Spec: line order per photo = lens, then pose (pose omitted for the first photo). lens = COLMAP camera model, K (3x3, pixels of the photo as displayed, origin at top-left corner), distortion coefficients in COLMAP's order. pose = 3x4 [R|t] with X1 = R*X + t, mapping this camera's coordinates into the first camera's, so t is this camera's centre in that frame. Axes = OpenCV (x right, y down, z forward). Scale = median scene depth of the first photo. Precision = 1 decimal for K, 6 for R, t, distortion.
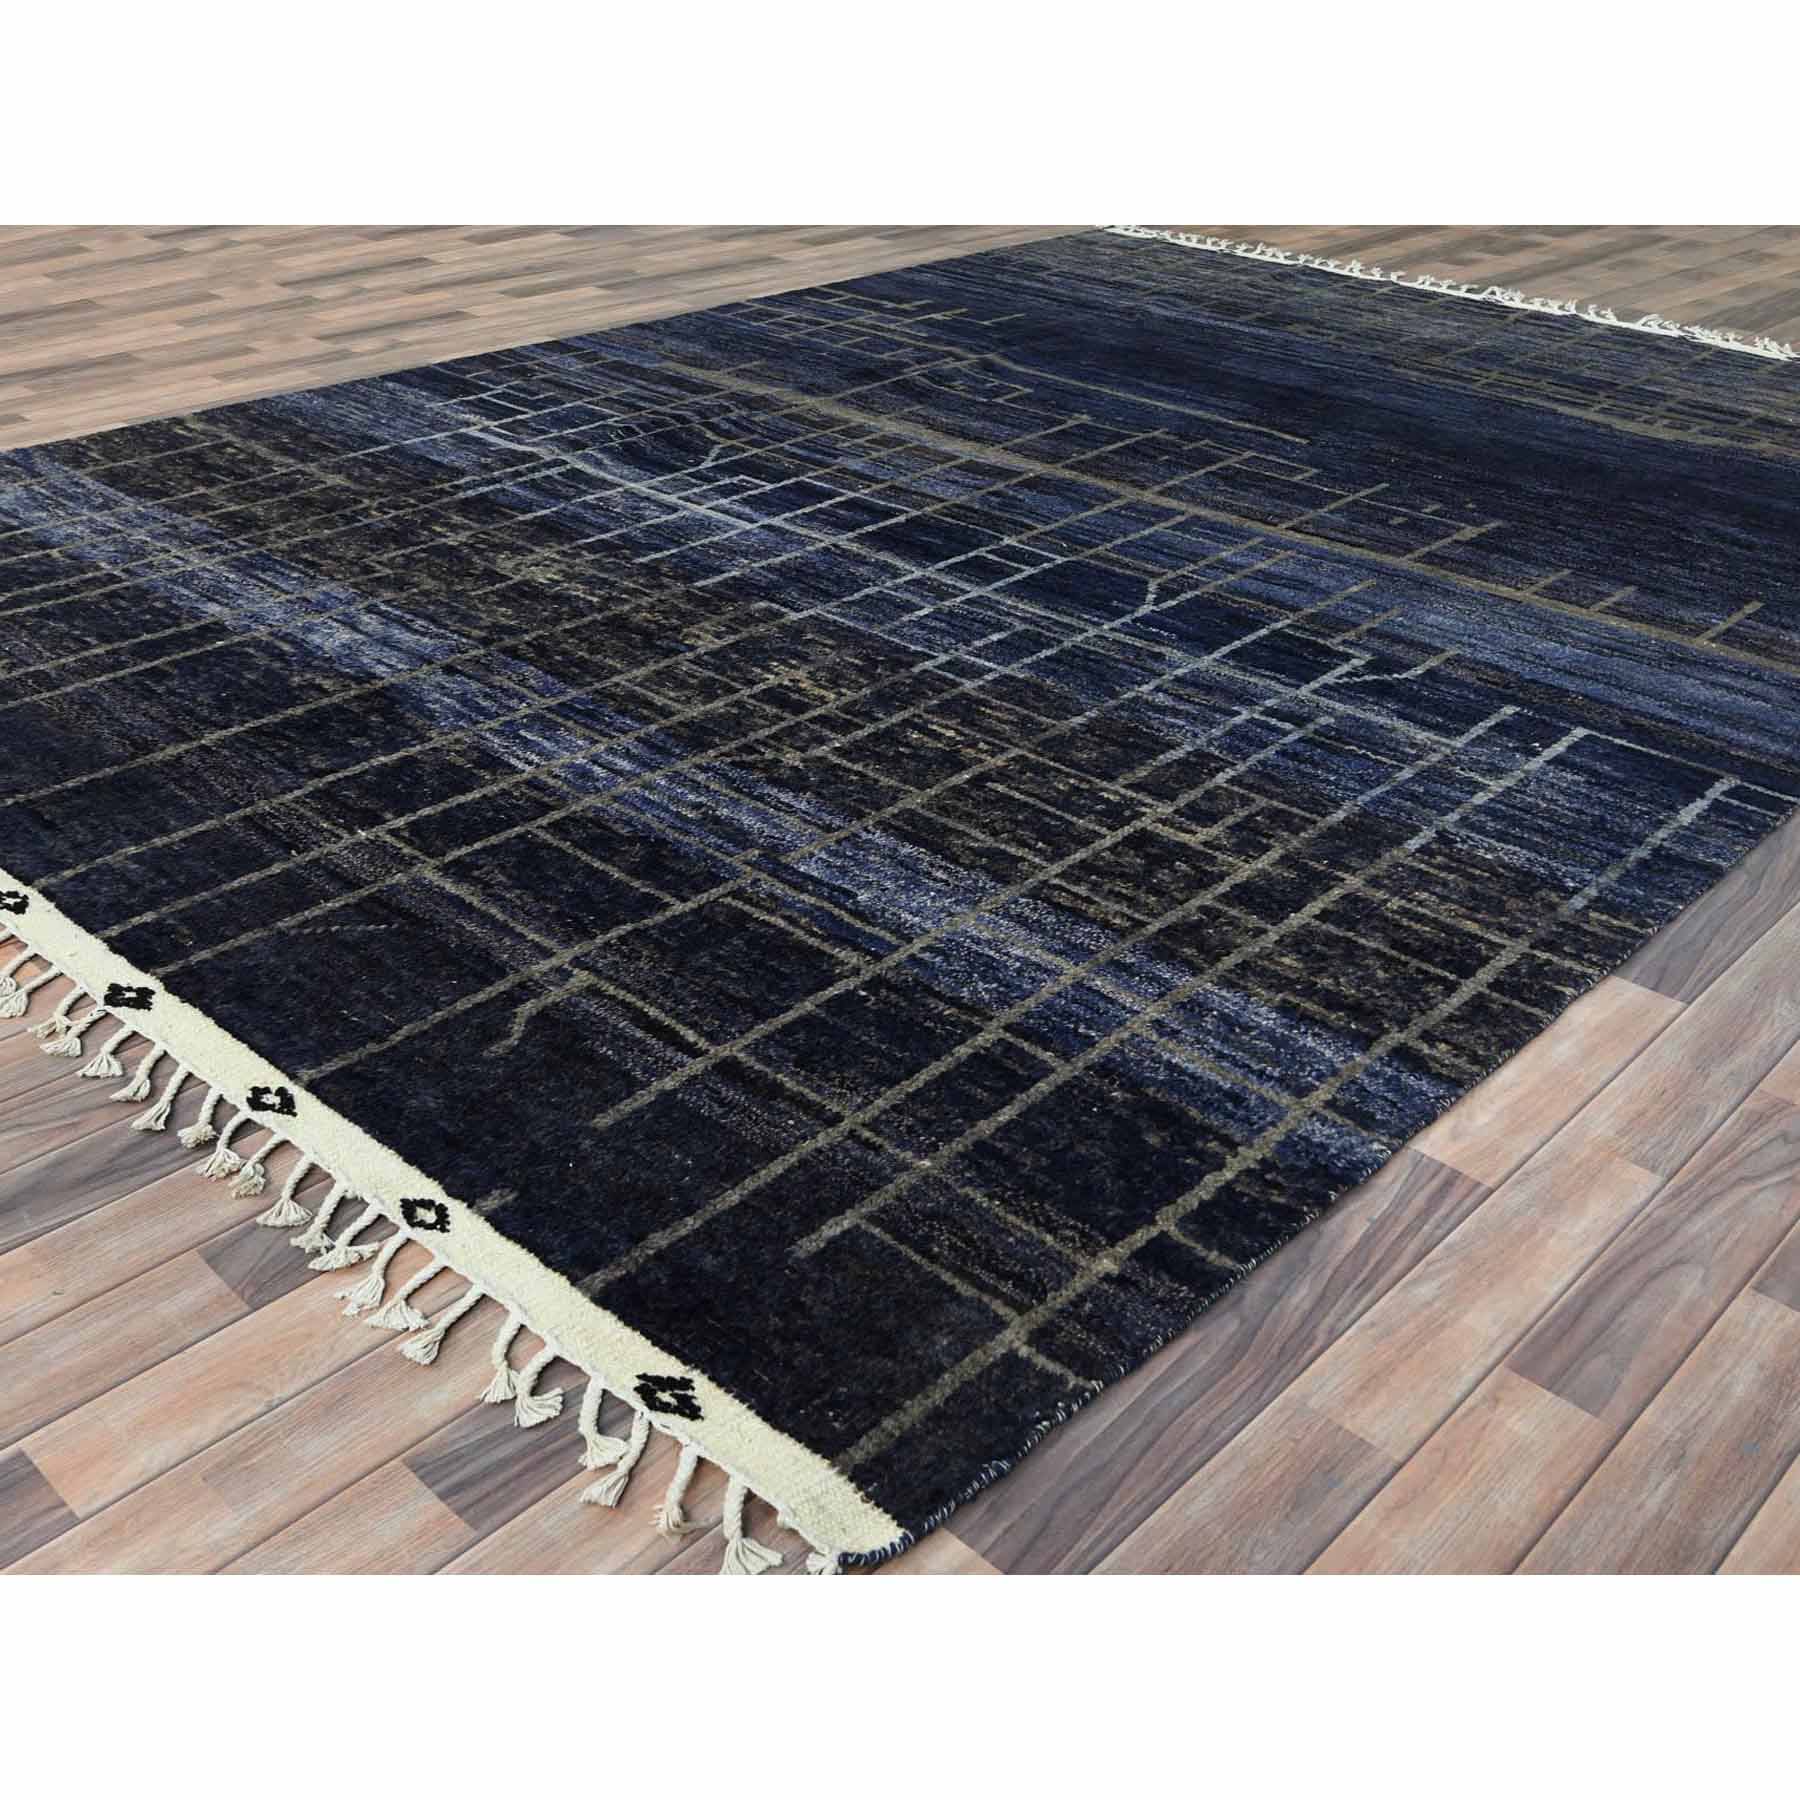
lens RADIAL K [[1887.9, 0, 900.0], [0, 1887.9, 900.0], [0, 0, 1]] dist [-0.006686, -0.006585]
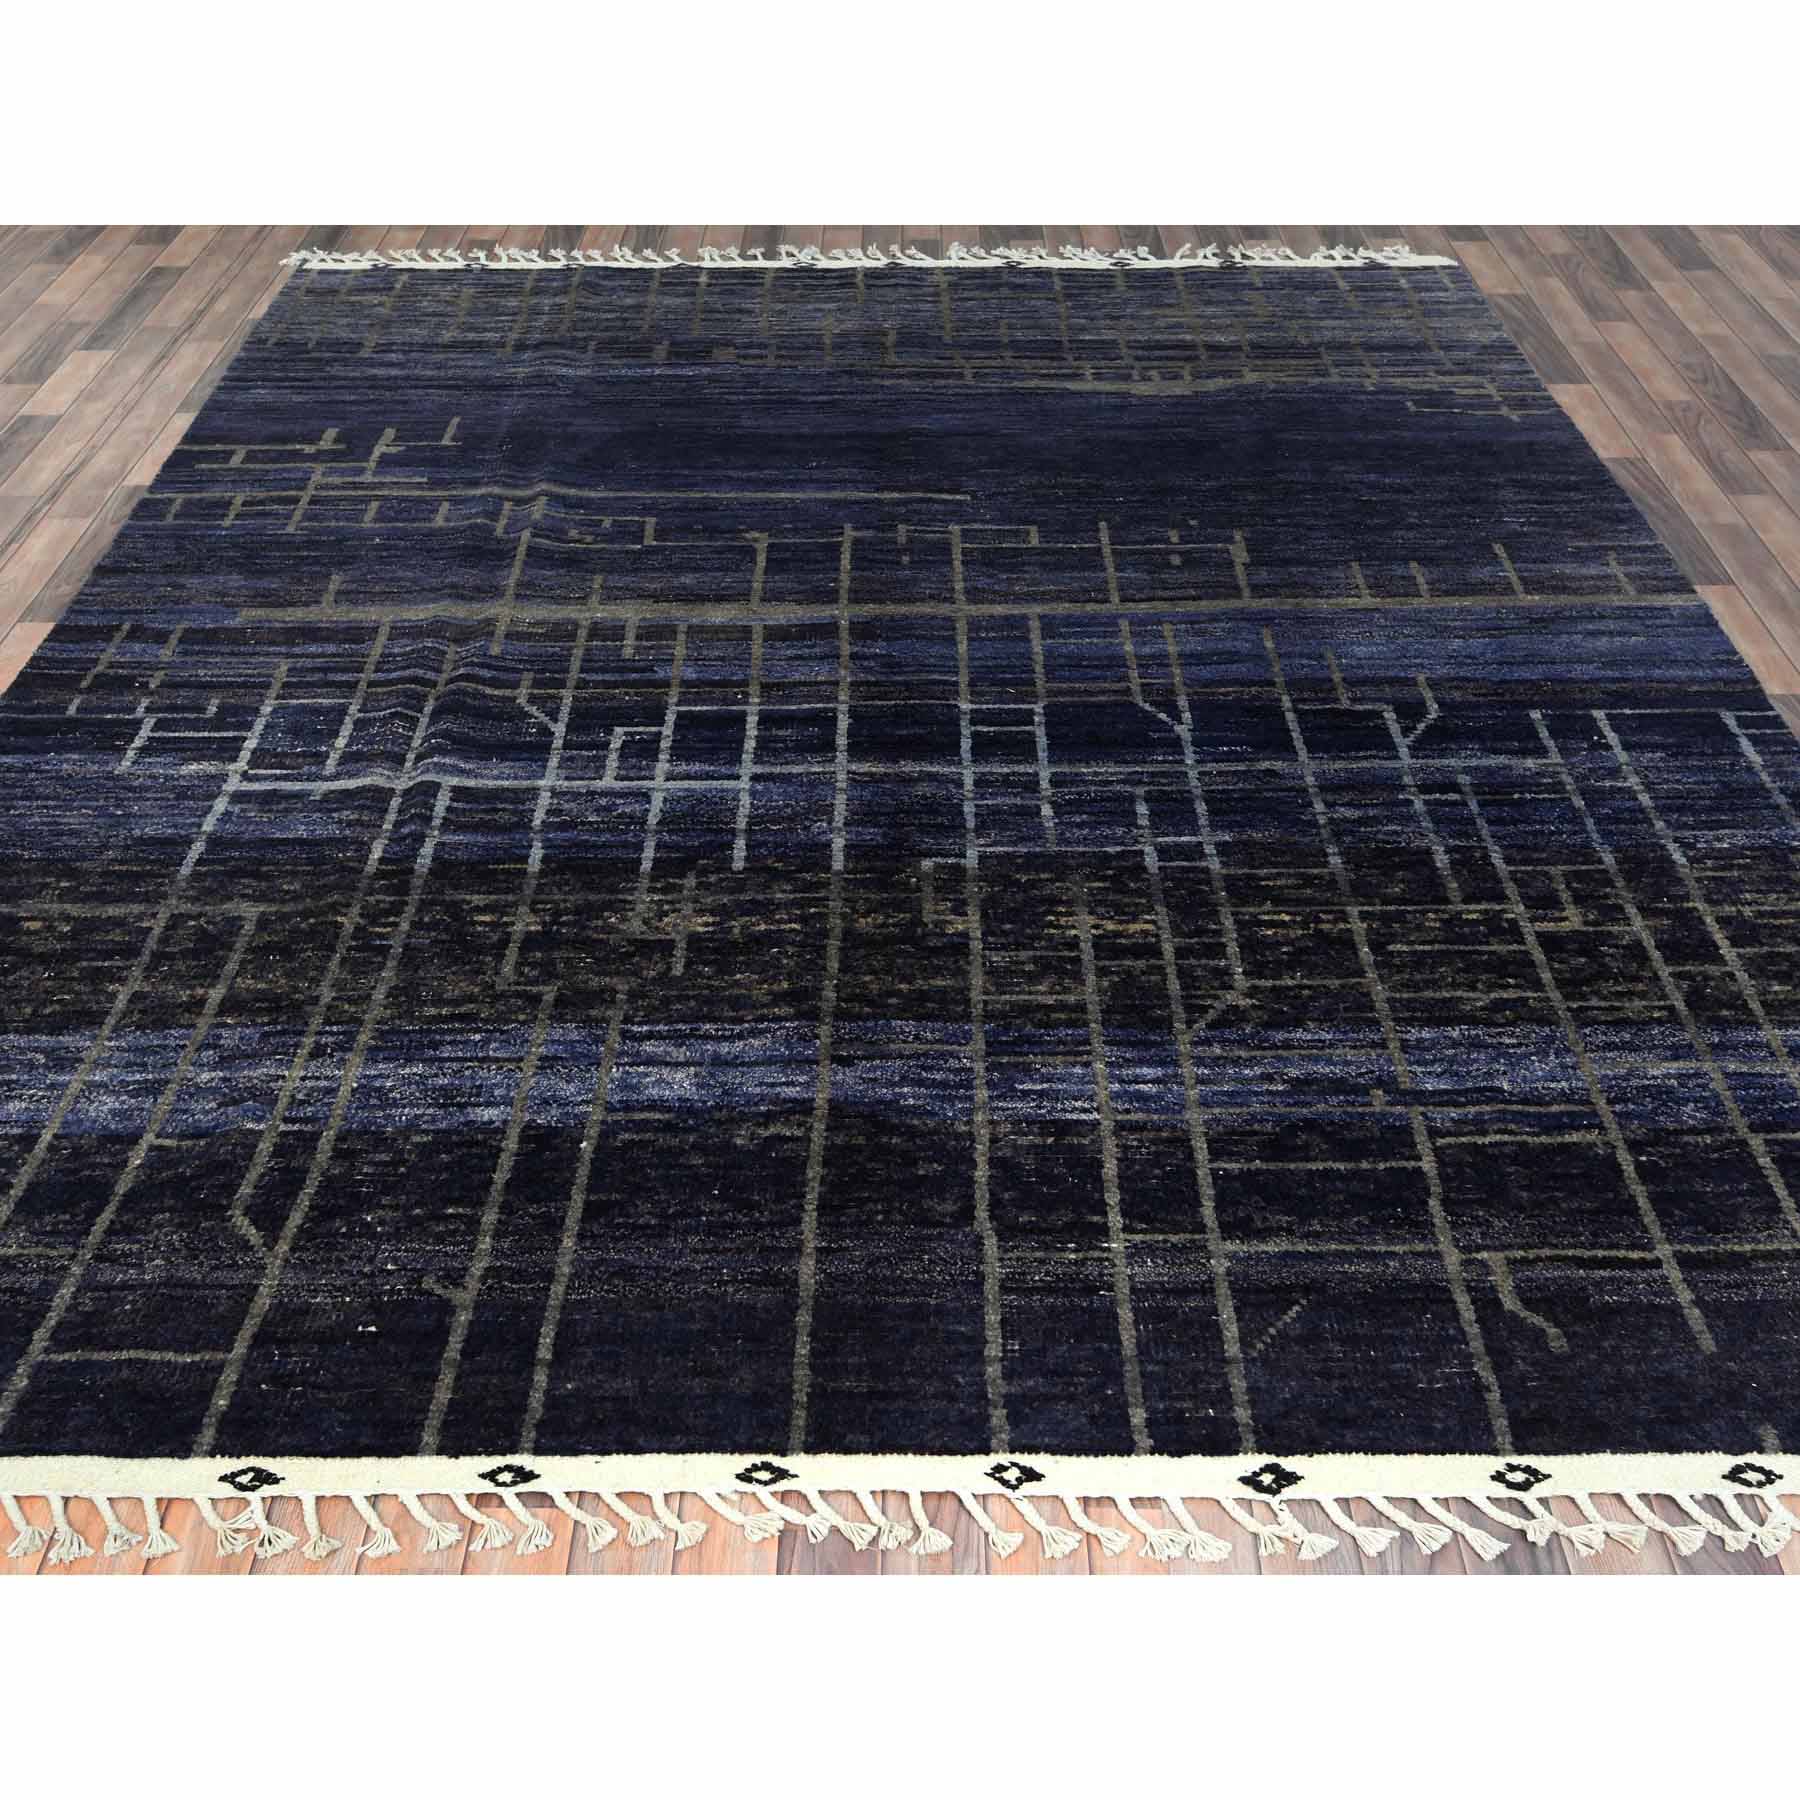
lens RADIAL K [[2312.5, 0, 900.0], [0, 2312.5, 900.0], [0, 0, 1]] dist [0.024208, -0.022162]
pose [[0.740785, -0.383308, 0.551645, -0.763057], [0.354247, 0.920658, 0.164008, -0.347634], [-0.570741, 0.073924, 0.817795, 0.043290]]
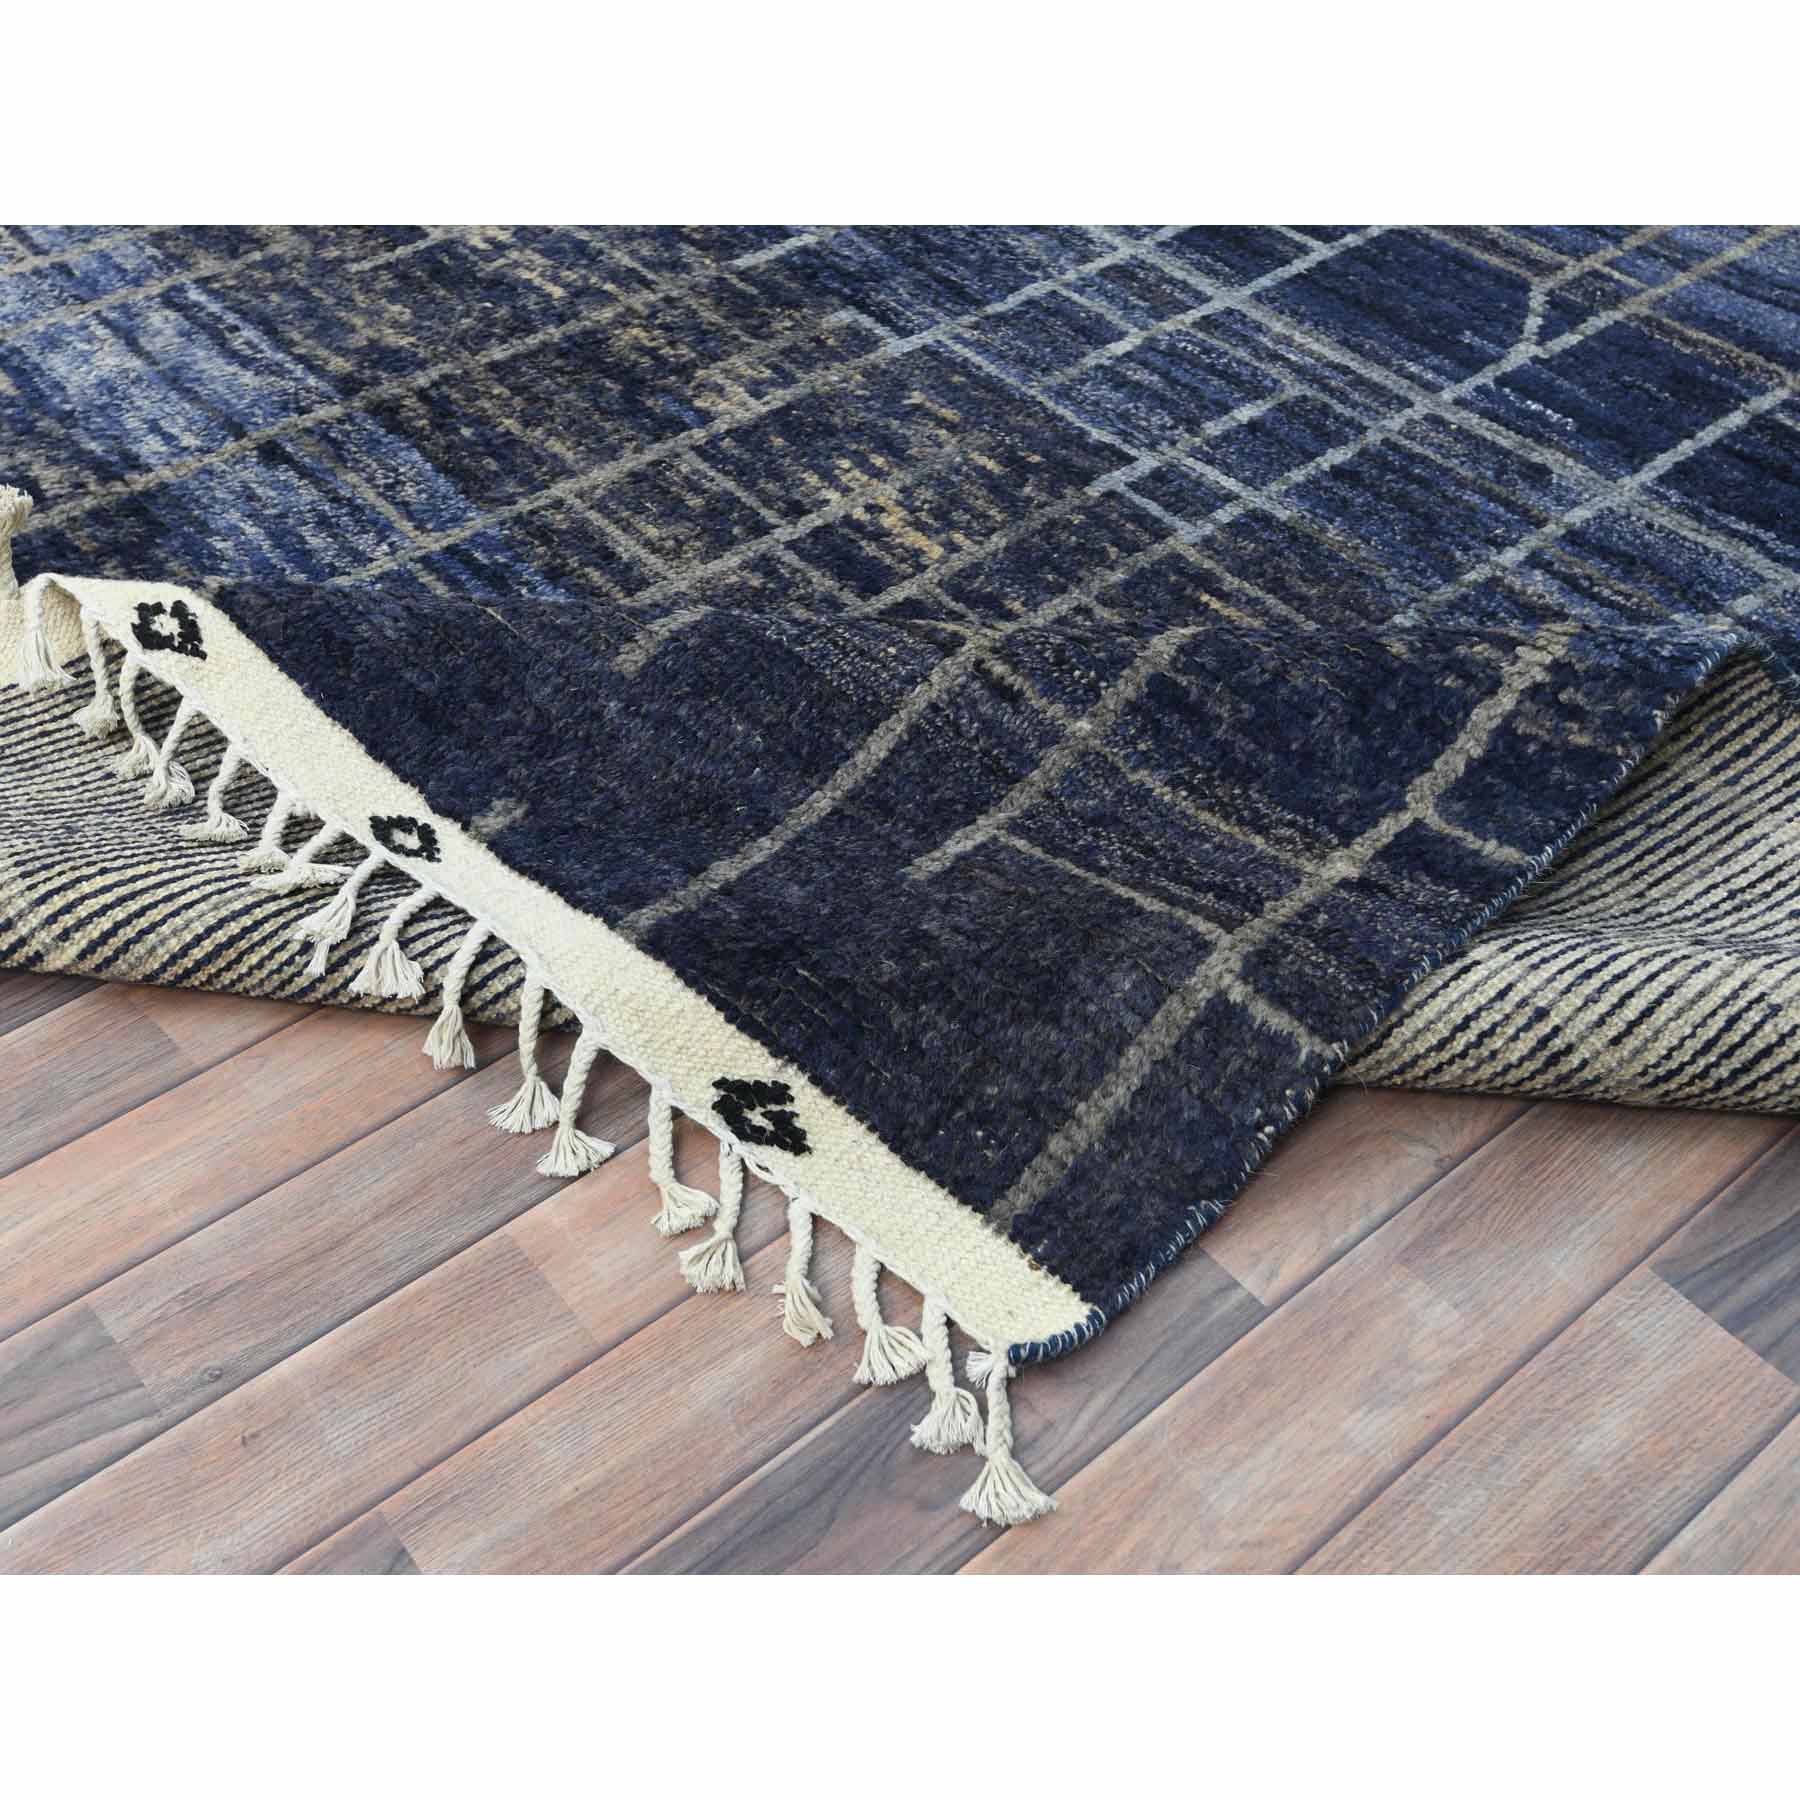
lens RADIAL K [[2130.0, 0, 931.1], [0, 2130.0, 902.6], [0, 0, 1]] dist [0.061423, -0.076754]
pose [[0.994193, 0.072691, -0.079346, 0.018552], [-0.050662, 0.966704, 0.250833, -0.153106], [0.094938, -0.245357, 0.964773, 0.340187]]
